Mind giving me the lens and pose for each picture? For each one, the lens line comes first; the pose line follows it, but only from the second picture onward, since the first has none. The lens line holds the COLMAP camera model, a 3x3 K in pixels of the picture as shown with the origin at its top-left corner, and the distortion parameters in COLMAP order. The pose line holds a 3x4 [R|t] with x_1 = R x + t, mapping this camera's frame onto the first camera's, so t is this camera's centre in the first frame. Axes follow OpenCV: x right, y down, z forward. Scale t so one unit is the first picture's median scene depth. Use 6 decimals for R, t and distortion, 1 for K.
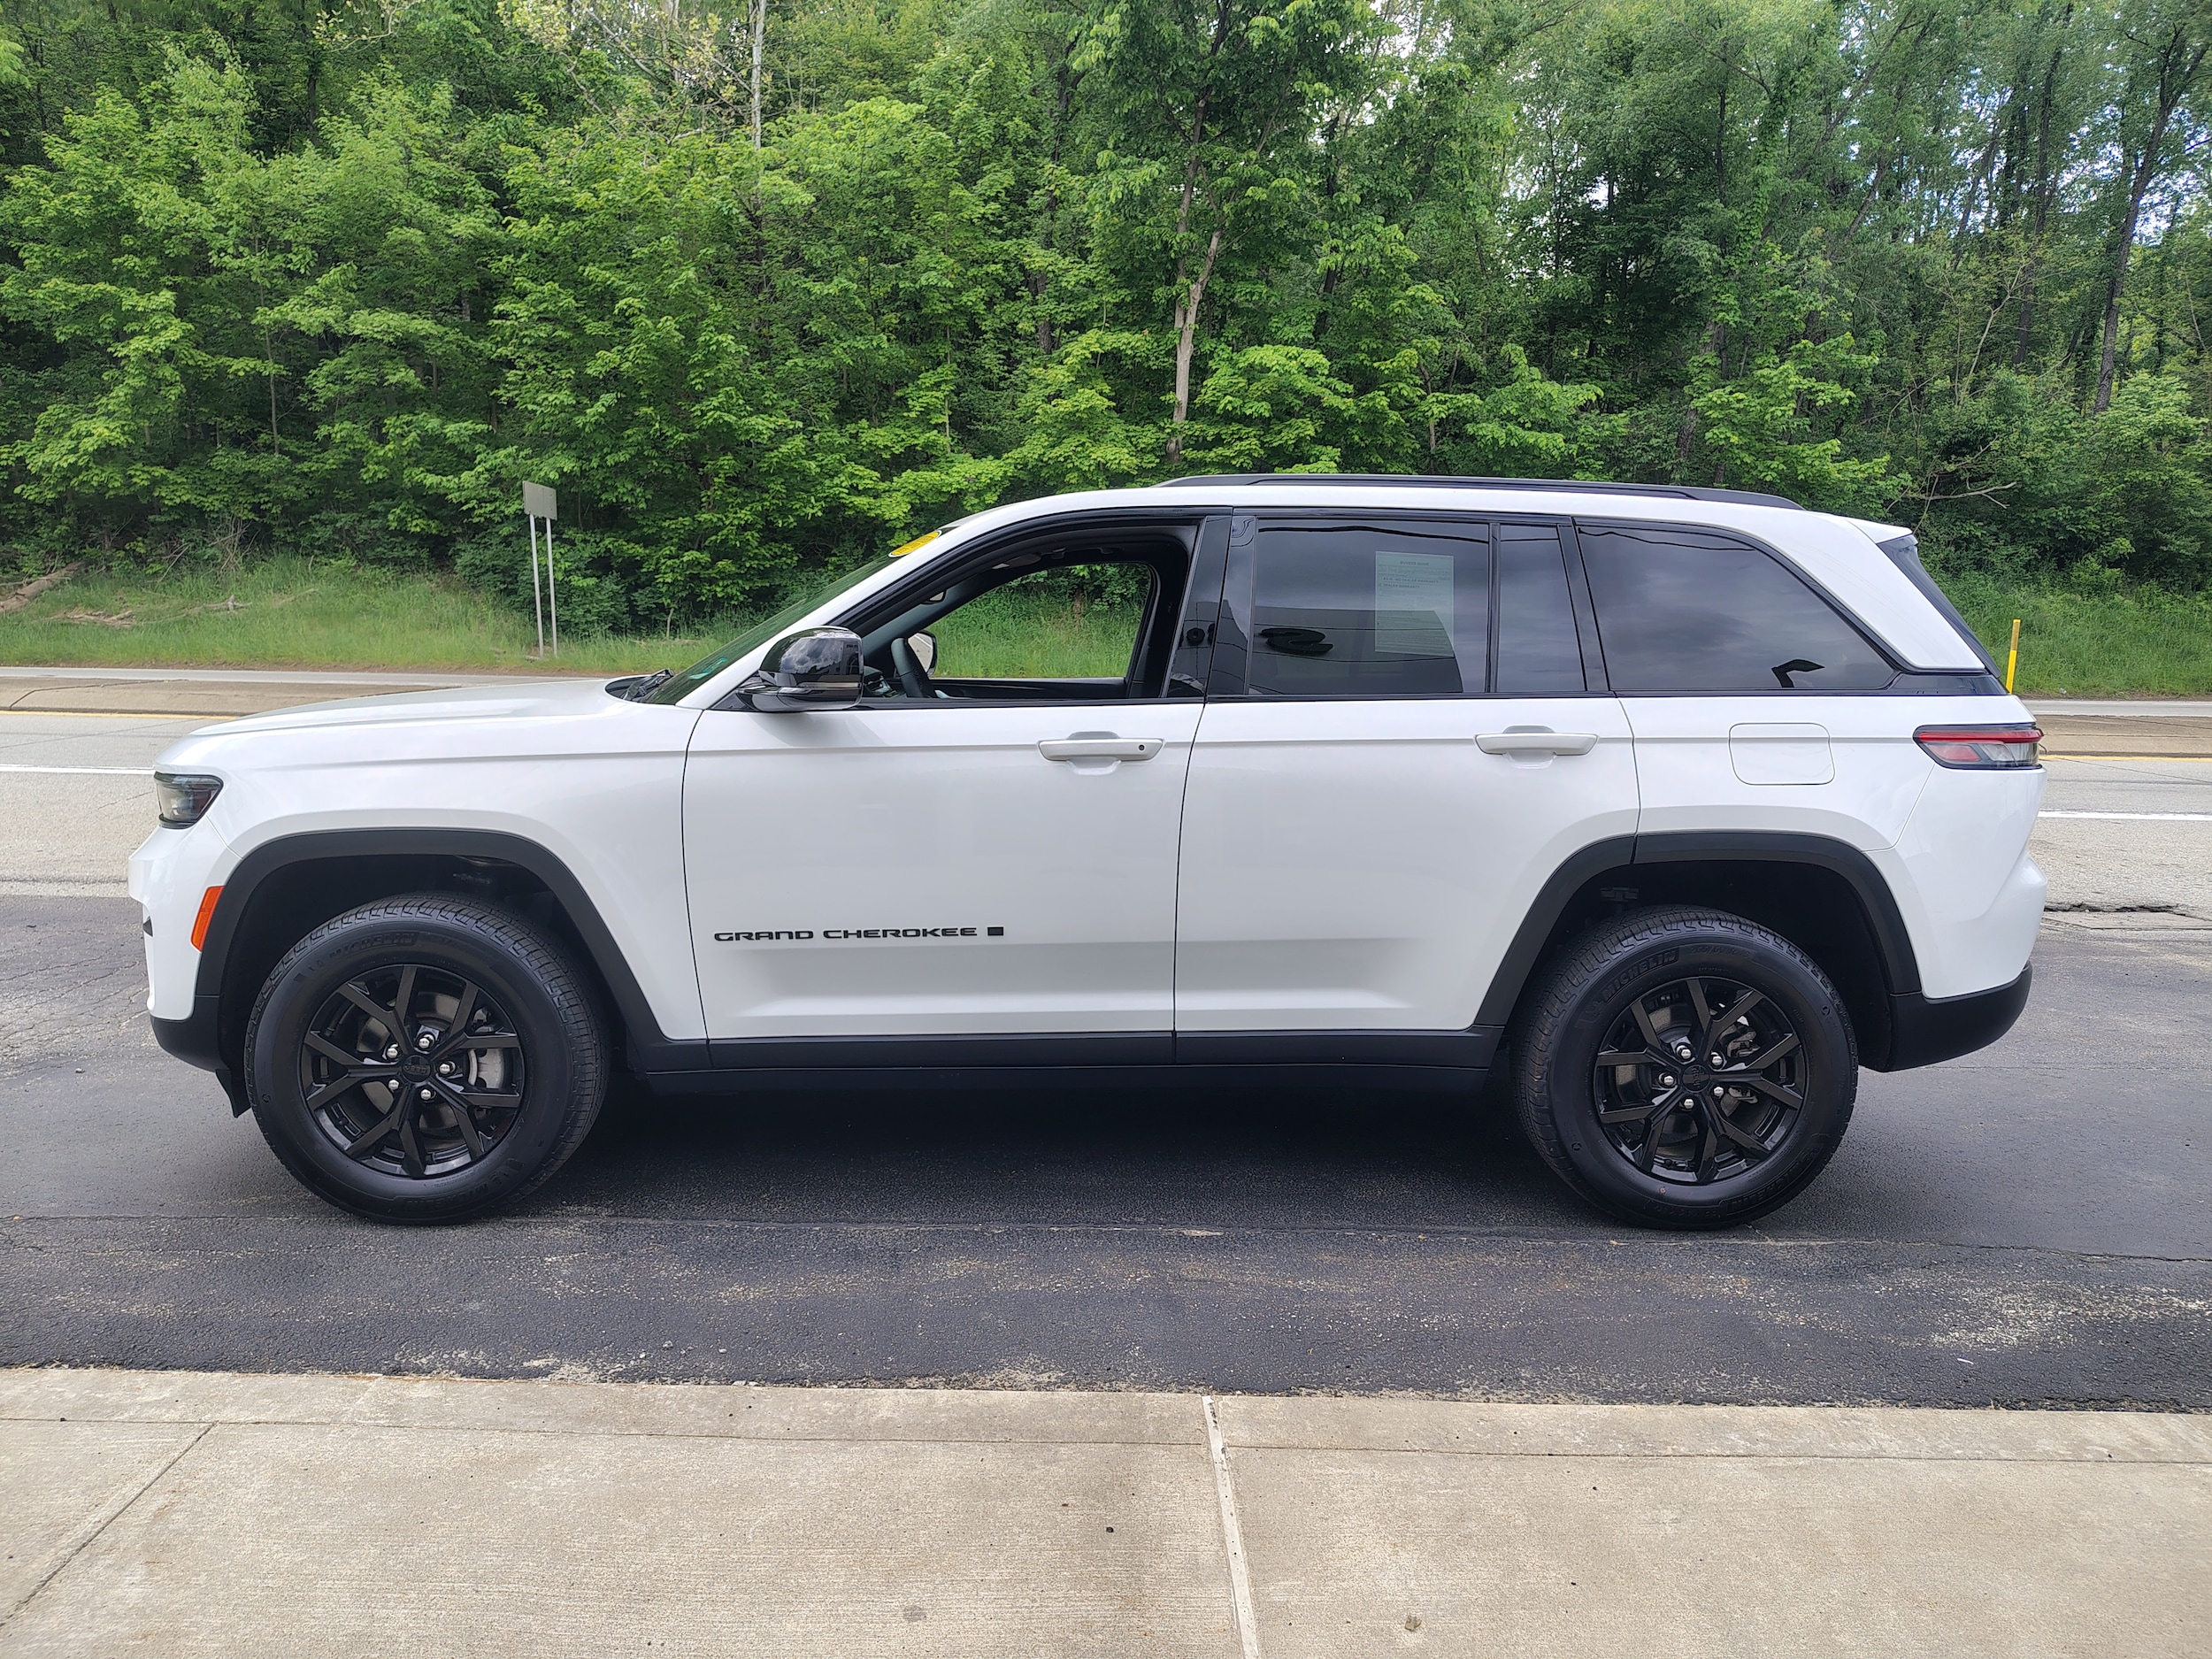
lens RADIAL K [[1637.2, 0, 1106.0], [0, 1637.2, 829.5], [0, 0, 1]] dist [0.057884, -0.071644]
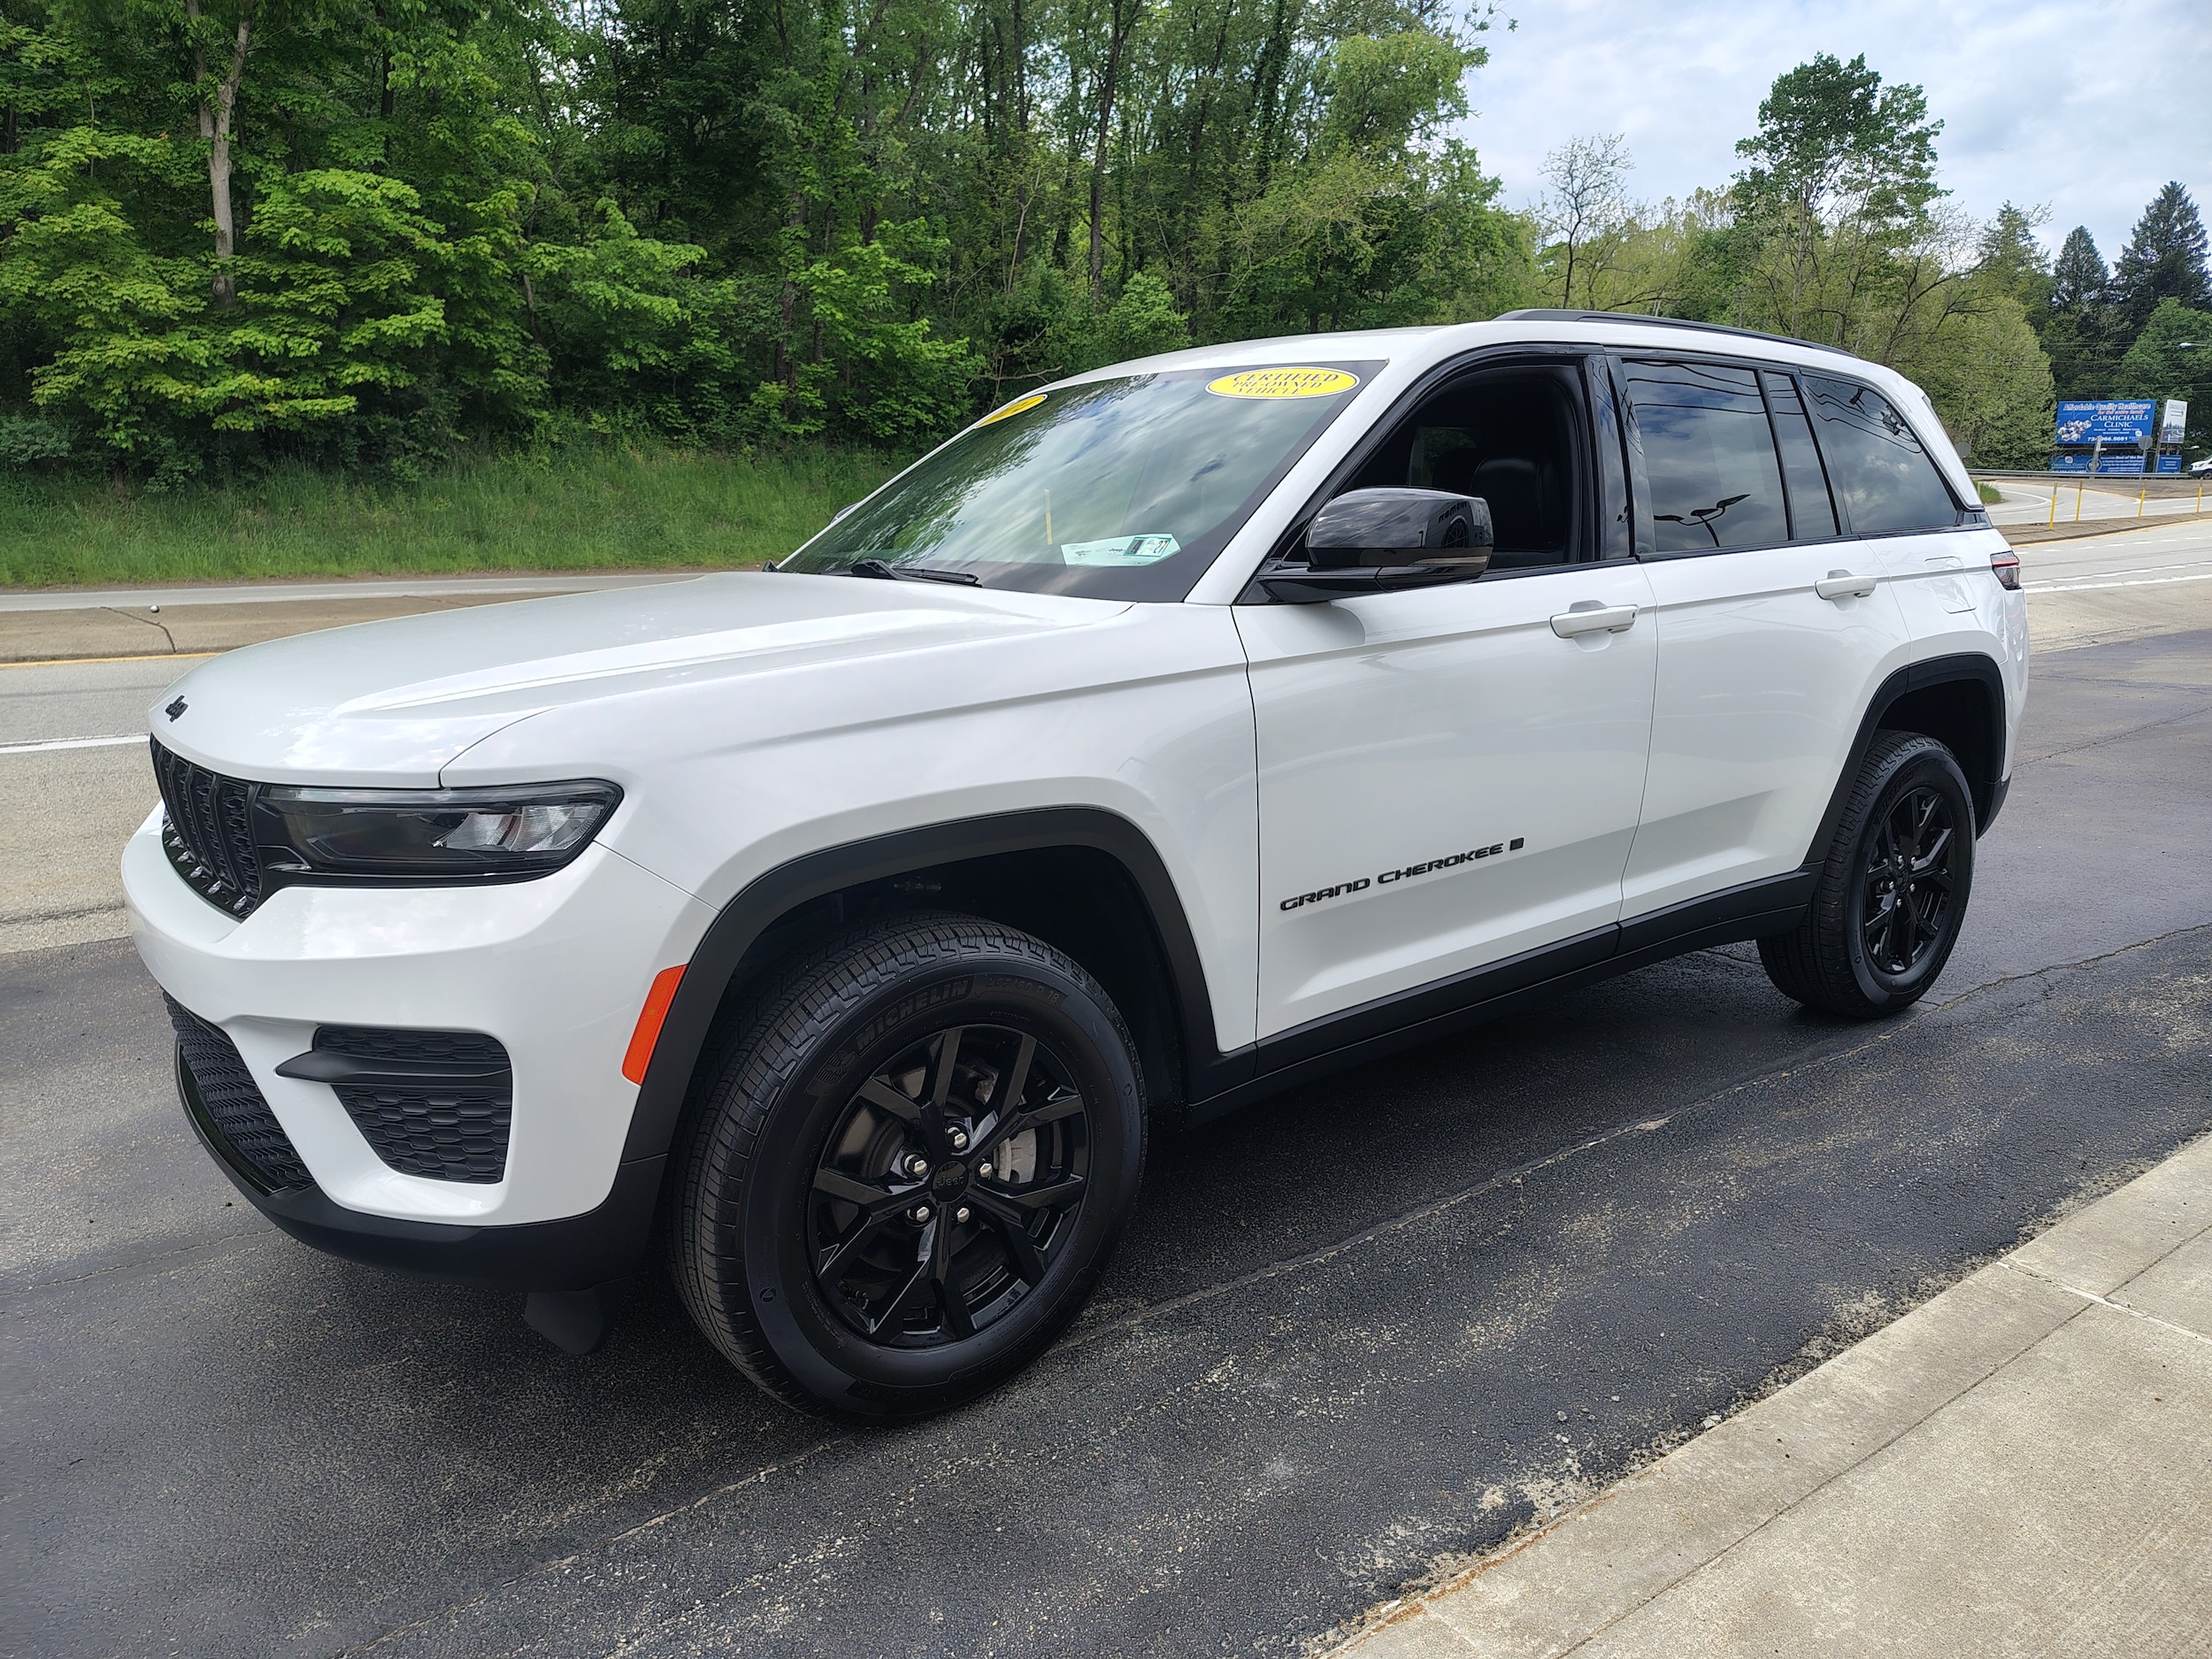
lens RADIAL K [[1638.6, 0, 1106.0], [0, 1638.6, 829.5], [0, 0, 1]] dist [0.006726, -0.011515]
pose [[0.782212, -0.141473, 0.606737, -0.147707], [0.097501, 0.989674, 0.105064, -0.010975], [-0.615336, -0.023025, 0.787929, 0.090362]]
